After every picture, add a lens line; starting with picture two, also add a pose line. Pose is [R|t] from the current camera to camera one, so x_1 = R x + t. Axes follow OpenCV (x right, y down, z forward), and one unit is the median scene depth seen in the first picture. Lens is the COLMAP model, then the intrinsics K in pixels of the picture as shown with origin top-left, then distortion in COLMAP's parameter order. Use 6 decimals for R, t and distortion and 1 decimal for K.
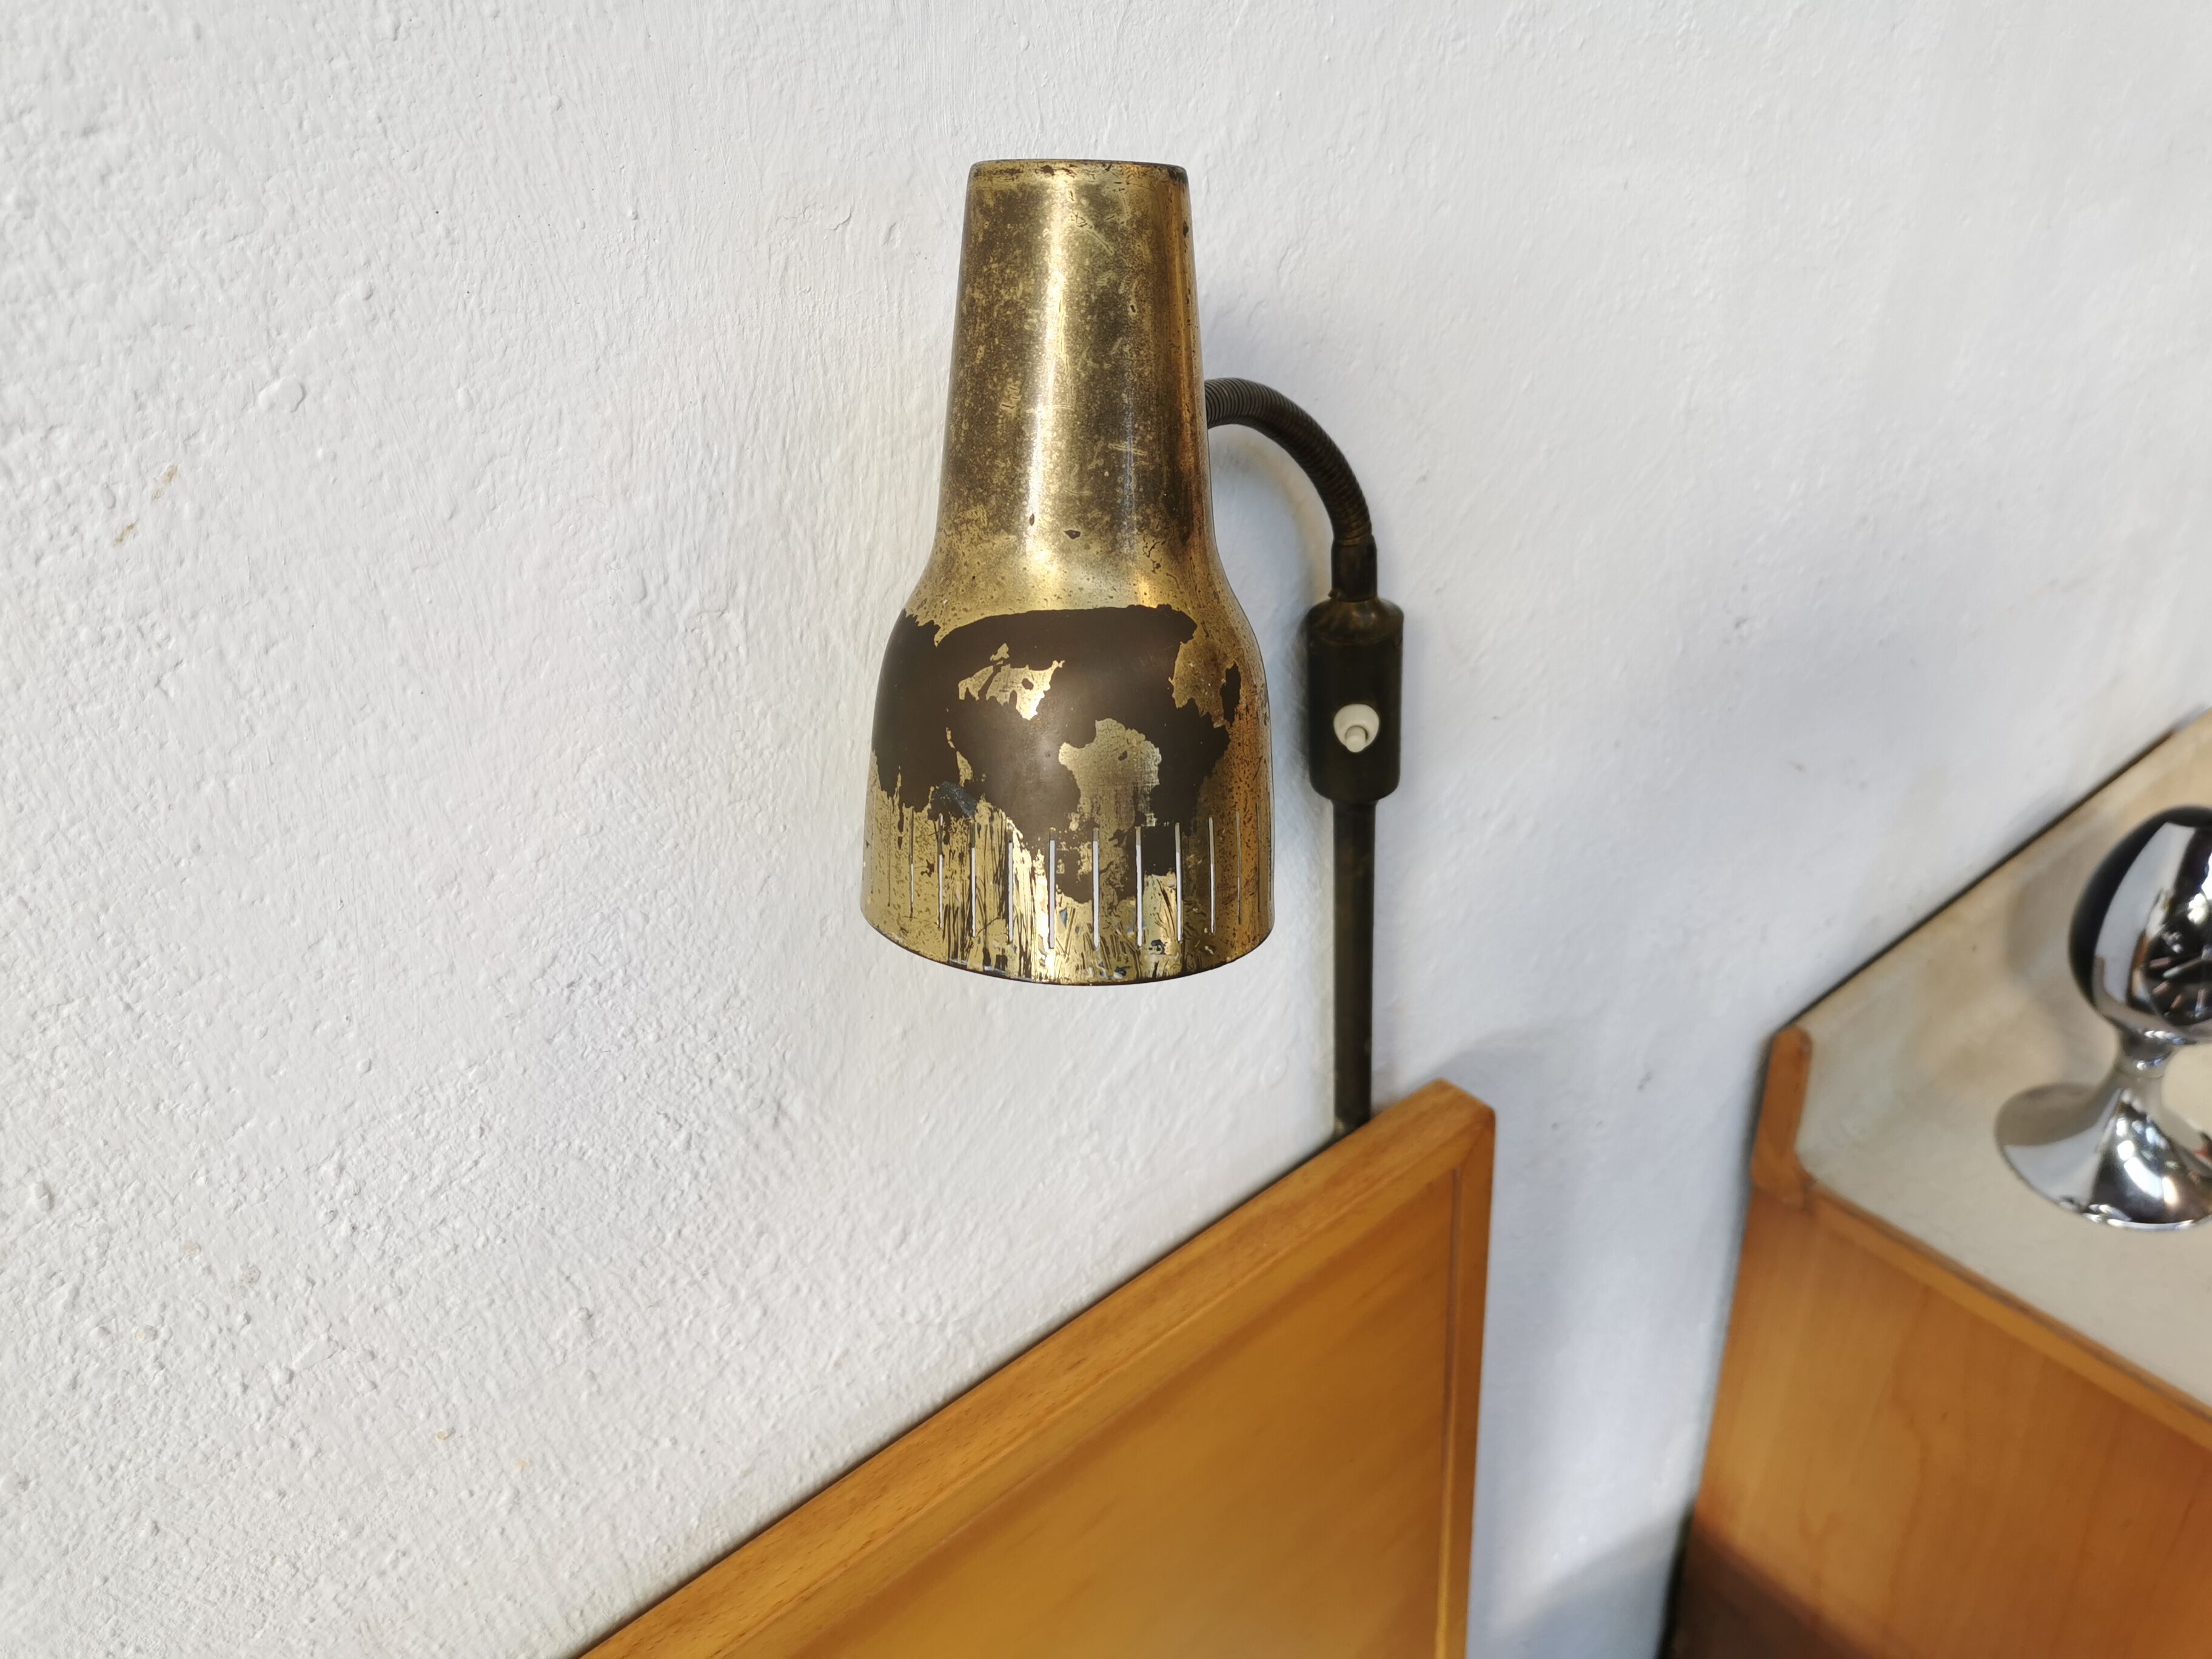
lens RADIAL K [[1716.1, 0, 1121.0], [0, 1716.1, 814.3], [0, 0, 1]] dist [0.054277, -0.052606]
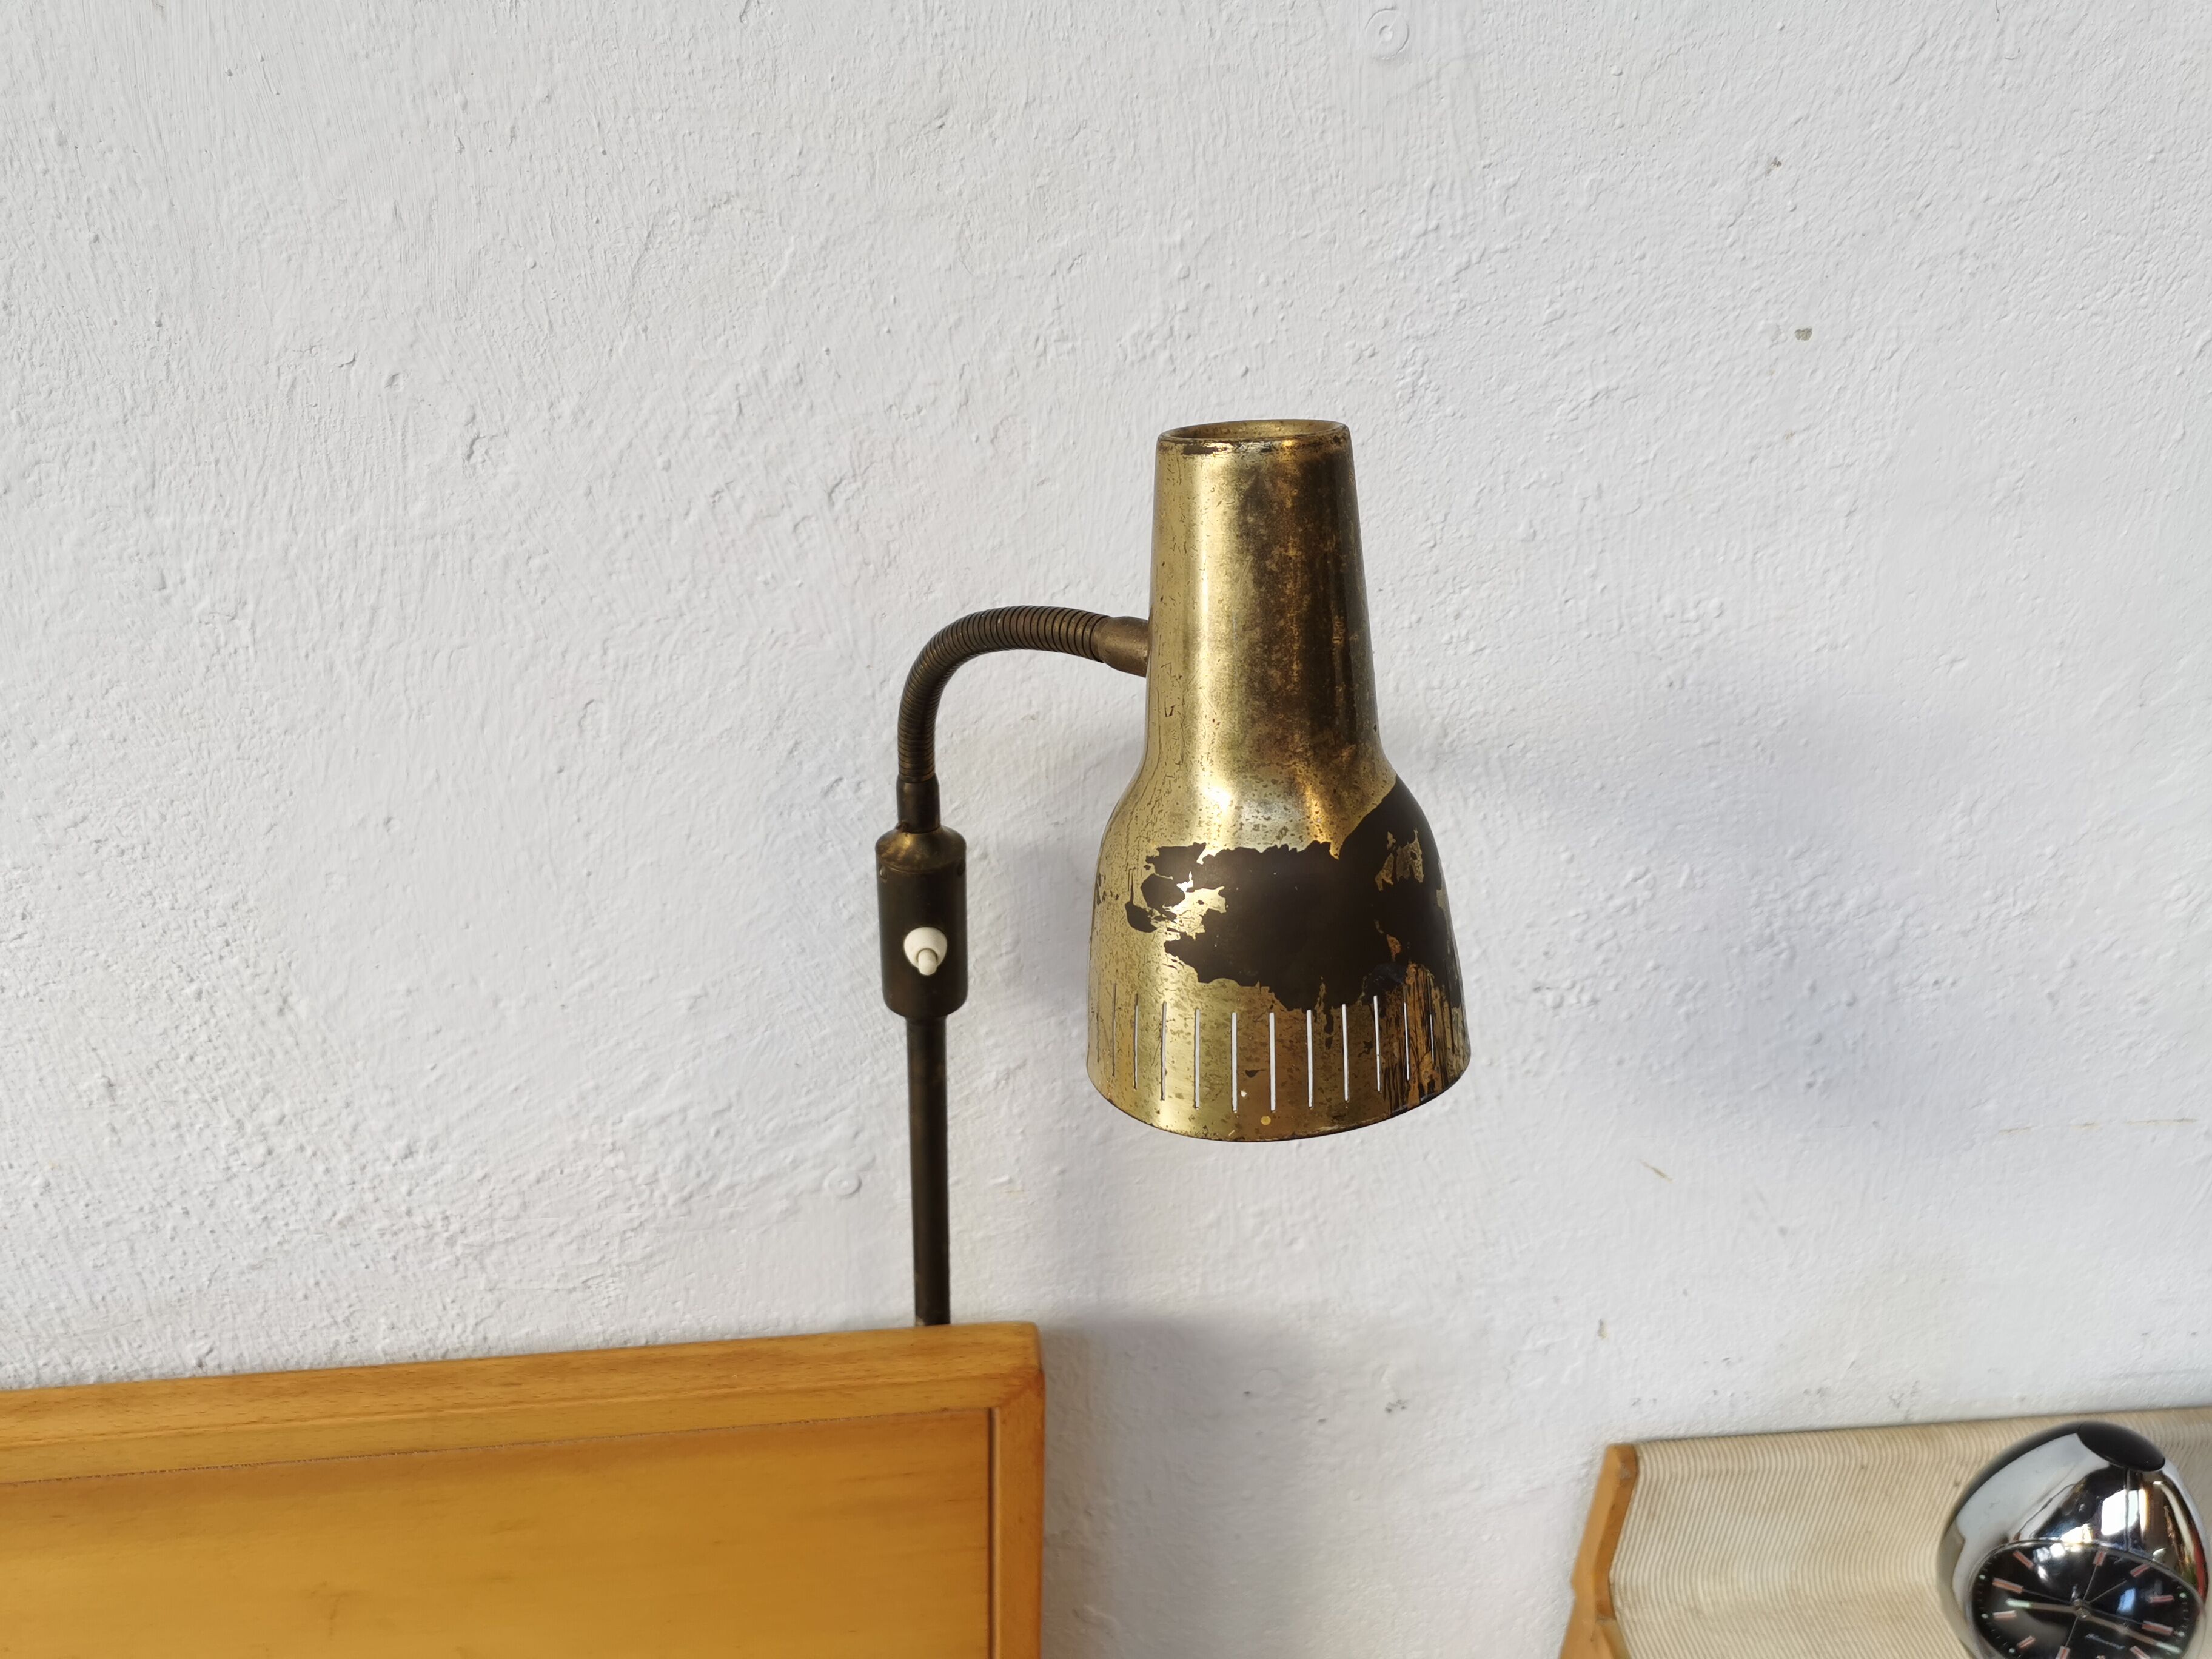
lens RADIAL K [[1716.1, 0, 1122.8], [0, 1716.1, 840.1], [0, 0, 1]] dist [0.054277, -0.052606]
pose [[0.837501, 0.356076, -0.414490, 0.878837], [-0.364468, 0.929164, 0.061787, -0.267479], [0.407130, 0.099322, 0.907954, 0.078902]]
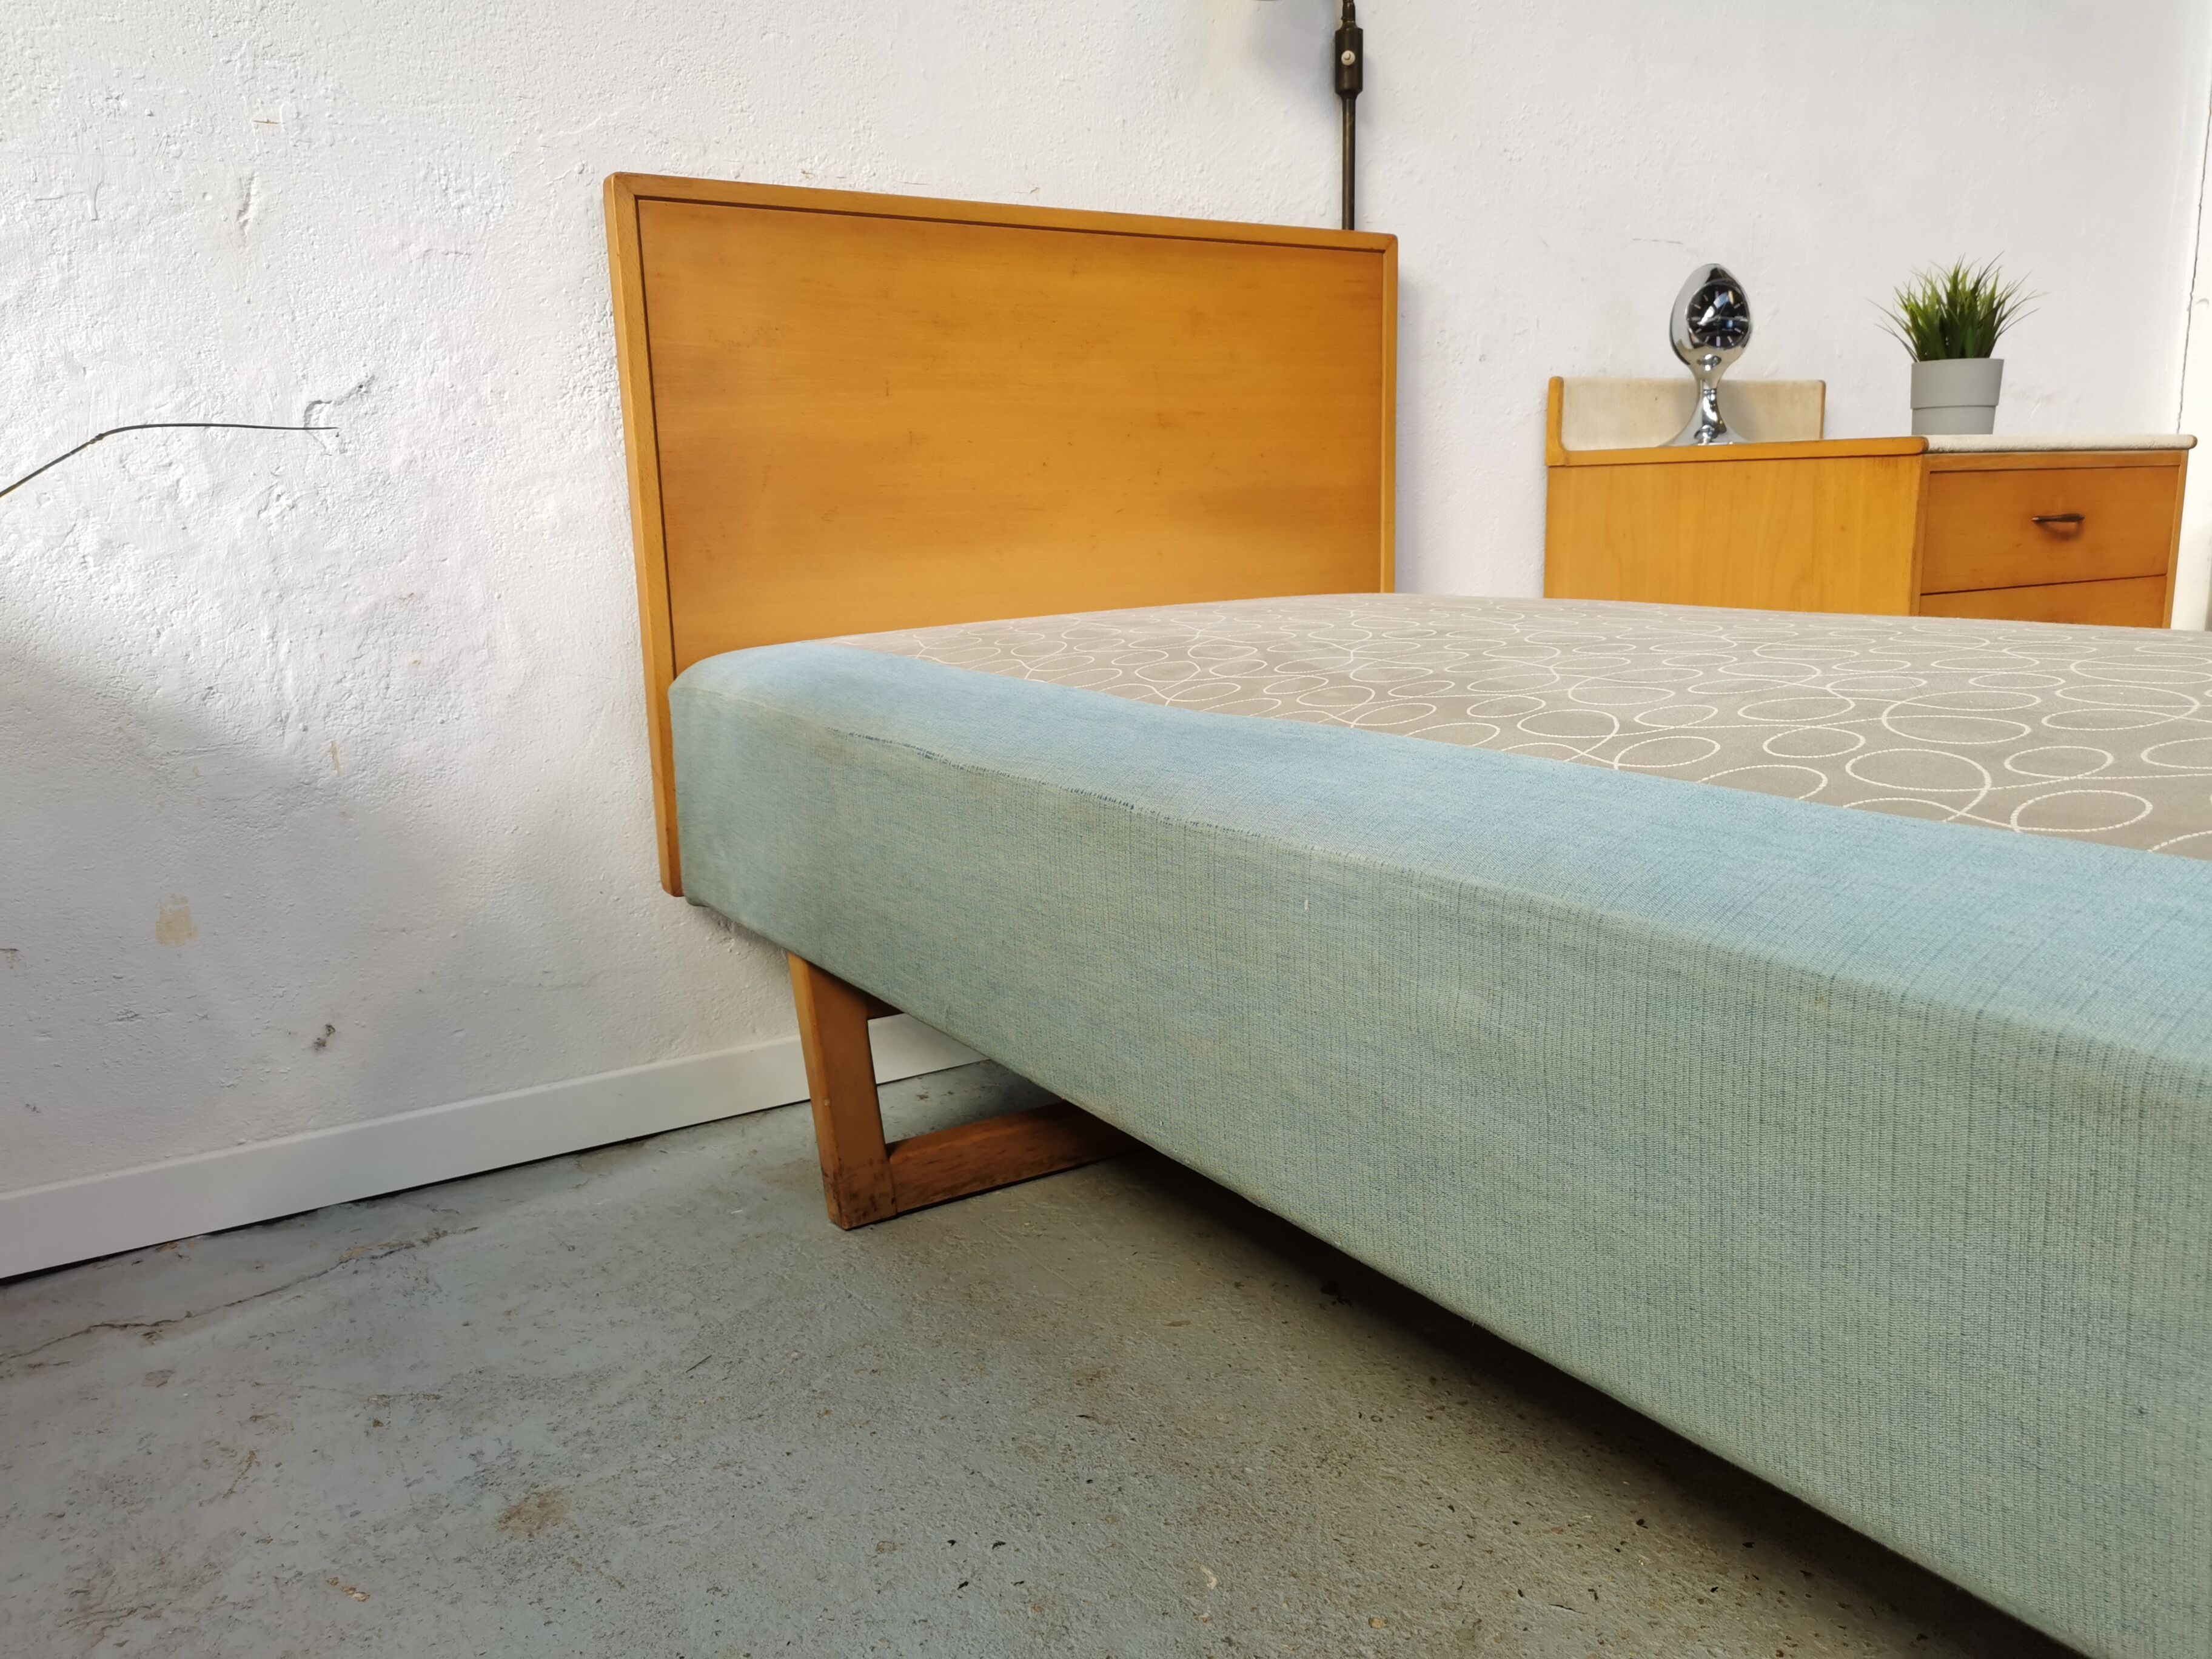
lens RADIAL K [[1716.1, 0, 1107.5], [0, 1716.1, 821.8], [0, 0, 1]] dist [0.054277, -0.052606]
pose [[0.990714, 0.069763, -0.116703, 0.202033], [-0.107099, 0.929198, -0.353724, 3.138286], [0.083763, 0.362938, 0.928041, -2.005668]]
